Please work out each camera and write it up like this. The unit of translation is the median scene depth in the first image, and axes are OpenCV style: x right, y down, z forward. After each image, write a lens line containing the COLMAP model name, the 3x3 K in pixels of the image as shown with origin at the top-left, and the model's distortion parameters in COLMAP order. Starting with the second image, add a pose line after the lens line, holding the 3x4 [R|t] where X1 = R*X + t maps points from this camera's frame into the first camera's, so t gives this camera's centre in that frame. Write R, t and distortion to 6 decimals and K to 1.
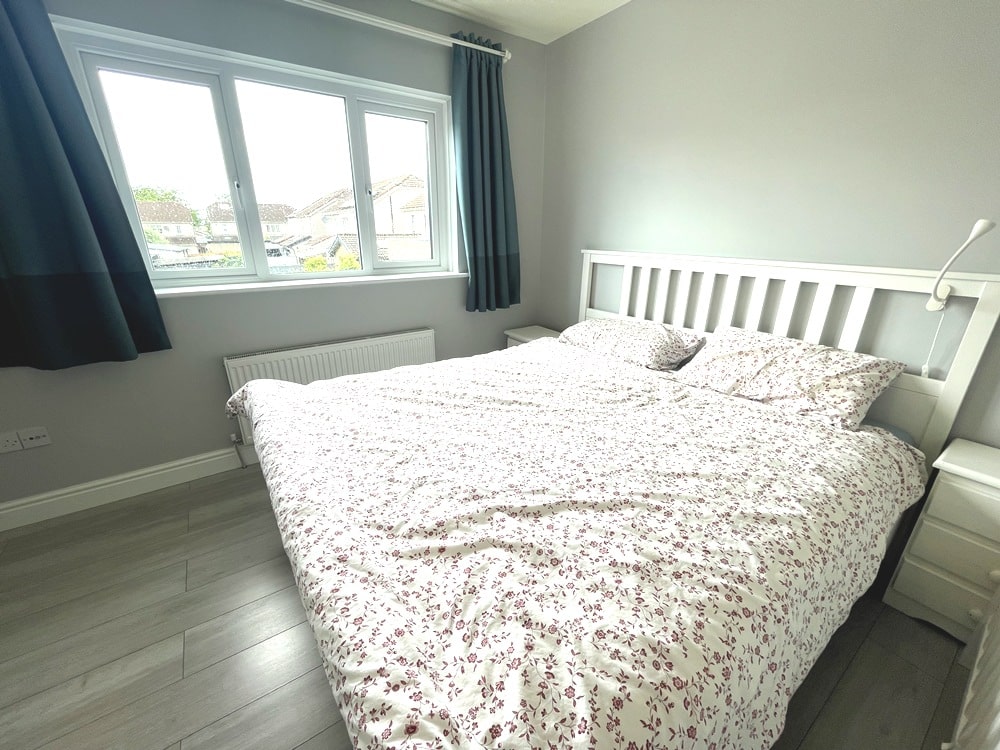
lens RADIAL K [[403.0, 0, 500.1], [0, 403.0, 374.1], [0, 0, 1]] dist [-0.004777, 0.000252]
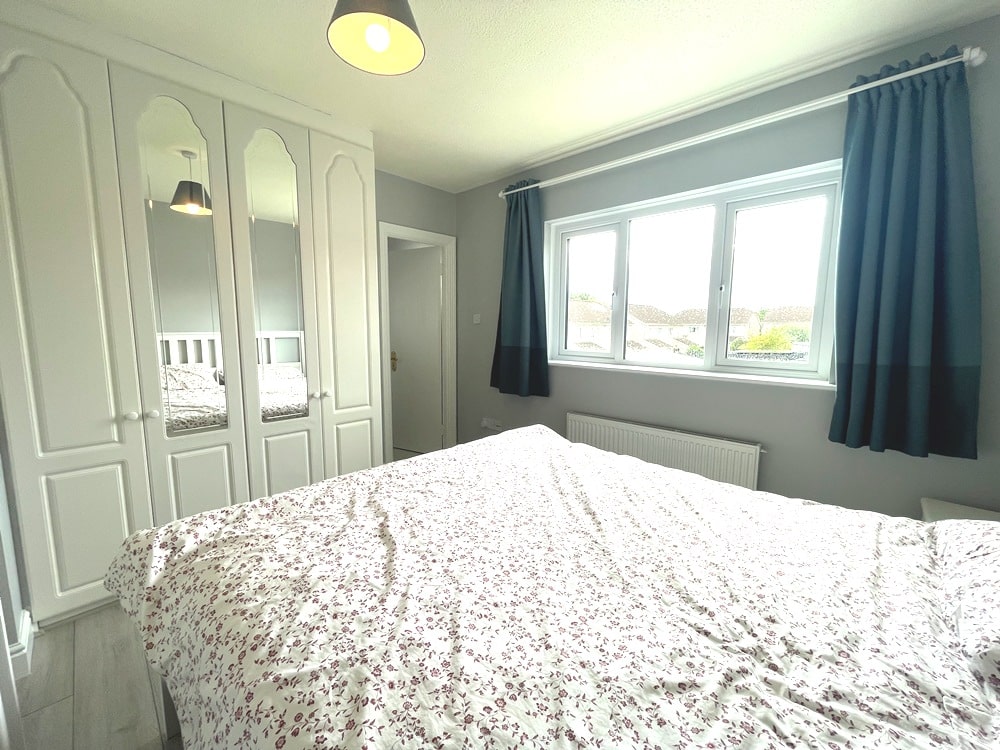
lens RADIAL K [[403.0, 0, 498.4], [0, 403.0, 375.3], [0, 0, 1]] dist [-0.004777, 0.000252]
pose [[0.194520, 0.114534, -0.974189, 1.108519], [-0.337878, 0.940204, 0.043073, -0.244450], [0.920870, 0.320778, 0.221587, 0.755336]]
